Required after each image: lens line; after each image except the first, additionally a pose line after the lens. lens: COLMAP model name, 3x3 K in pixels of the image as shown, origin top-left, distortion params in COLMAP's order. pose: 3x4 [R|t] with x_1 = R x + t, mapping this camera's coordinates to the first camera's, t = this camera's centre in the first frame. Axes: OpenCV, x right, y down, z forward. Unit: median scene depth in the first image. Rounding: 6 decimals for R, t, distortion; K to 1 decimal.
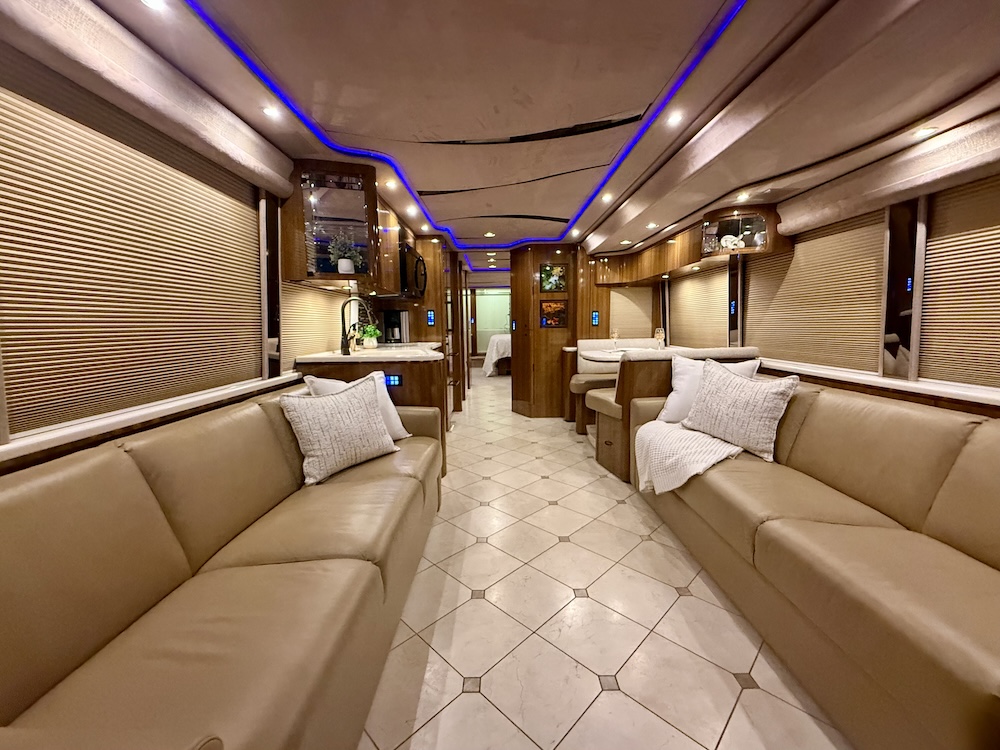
lens RADIAL K [[407.4, 0, 495.3], [0, 407.4, 375.8], [0, 0, 1]] dist [-0.001079, -0.000253]
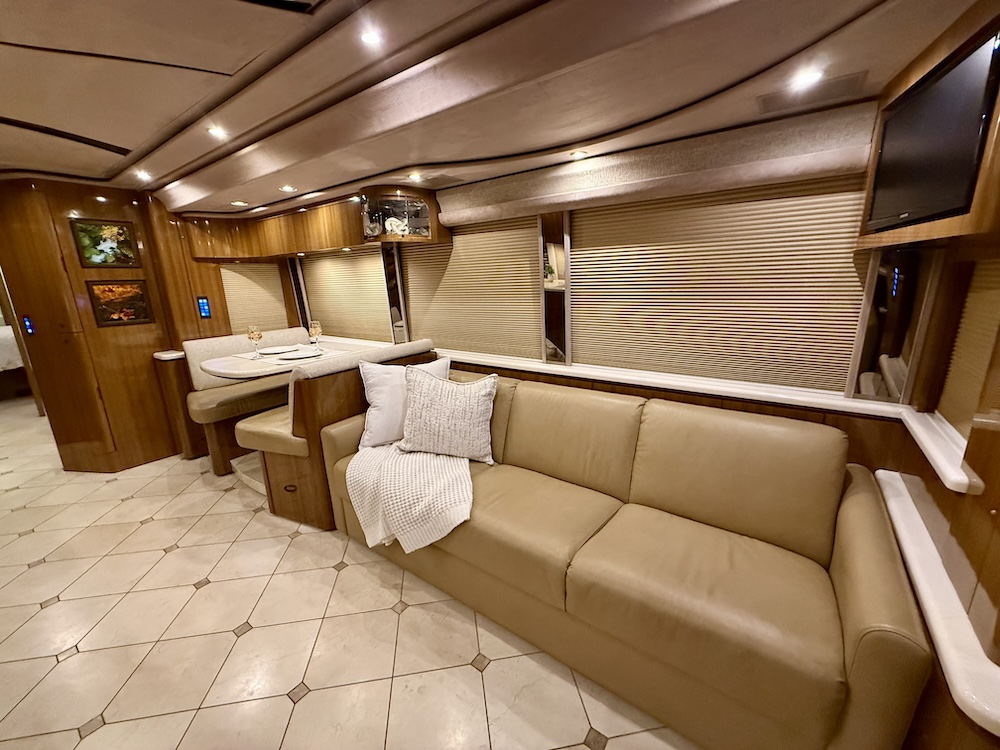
lens RADIAL K [[400.0, 0, 500.0], [0, 400.0, 375.0], [0, 0, 1]] dist [-0.000344, 0.000221]
pose [[0.588424, -0.191621, 0.785518, -0.034911], [0.122941, 0.981419, 0.147316, -0.119191], [-0.799151, 0.009888, 0.601049, 0.321873]]
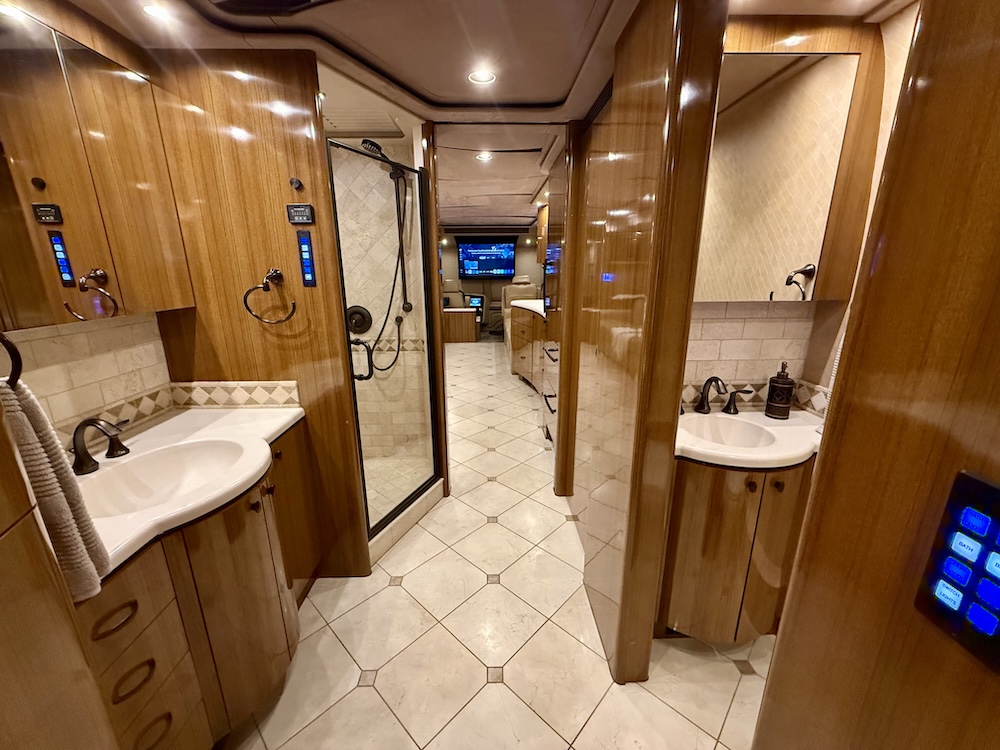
lens RADIAL K [[400.0, 0, 500.0], [0, 400.0, 375.0], [0, 0, 1]] dist [-0.000344, 0.000221]
pose [[-0.999203, 0.028749, -0.027707, -0.020767], [0.015839, 0.922406, 0.385897, -0.472685], [0.036652, 0.385150, -0.922126, 2.959506]]
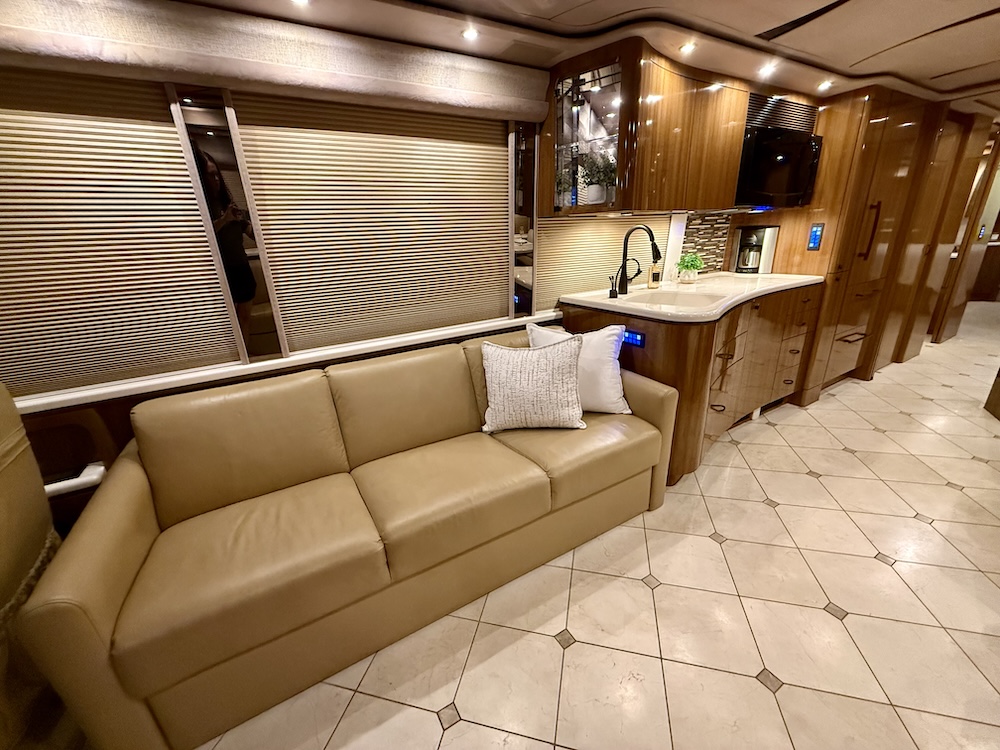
lens RADIAL K [[400.0, 0, 500.0], [0, 400.0, 375.0], [0, 0, 1]] dist [-0.000344, 0.000221]
pose [[0.516604, 0.277252, -0.810094, 0.271437], [-0.071544, 0.956792, 0.281835, -0.125690], [0.853230, -0.087640, 0.514118, 0.365985]]
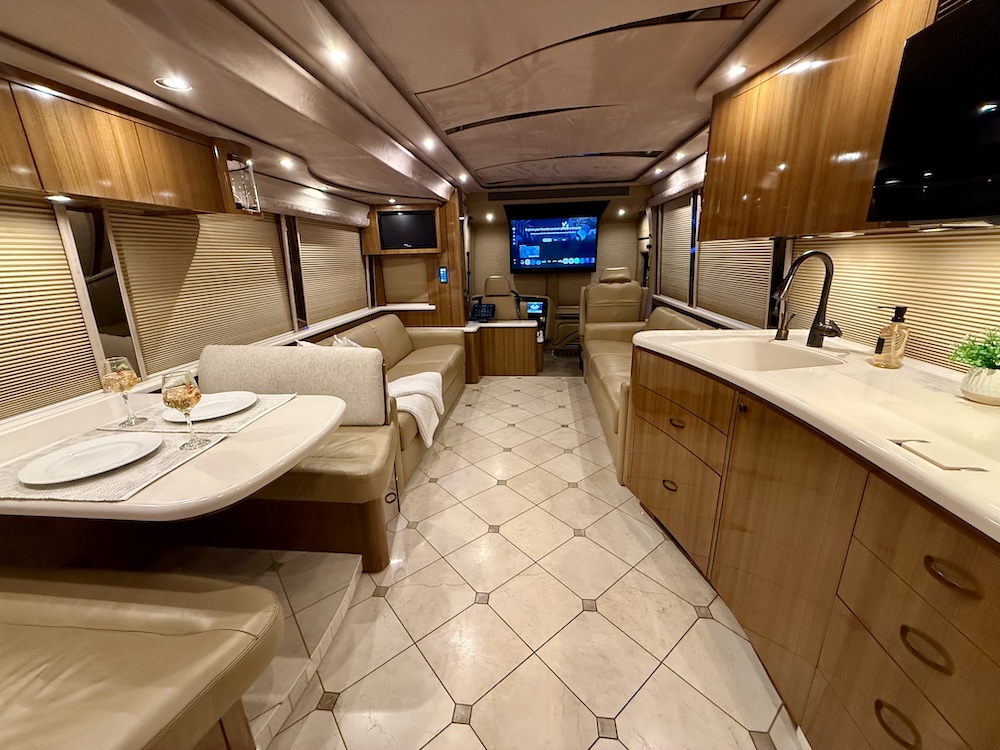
lens RADIAL K [[400.0, 0, 500.0], [0, 400.0, 375.0], [0, 0, 1]] dist [-0.000344, 0.000221]
pose [[-0.994924, 0.012807, 0.099816, 0.049603], [0.052589, 0.911827, 0.407193, -0.324764], [-0.085800, 0.410375, -0.907871, 1.836543]]
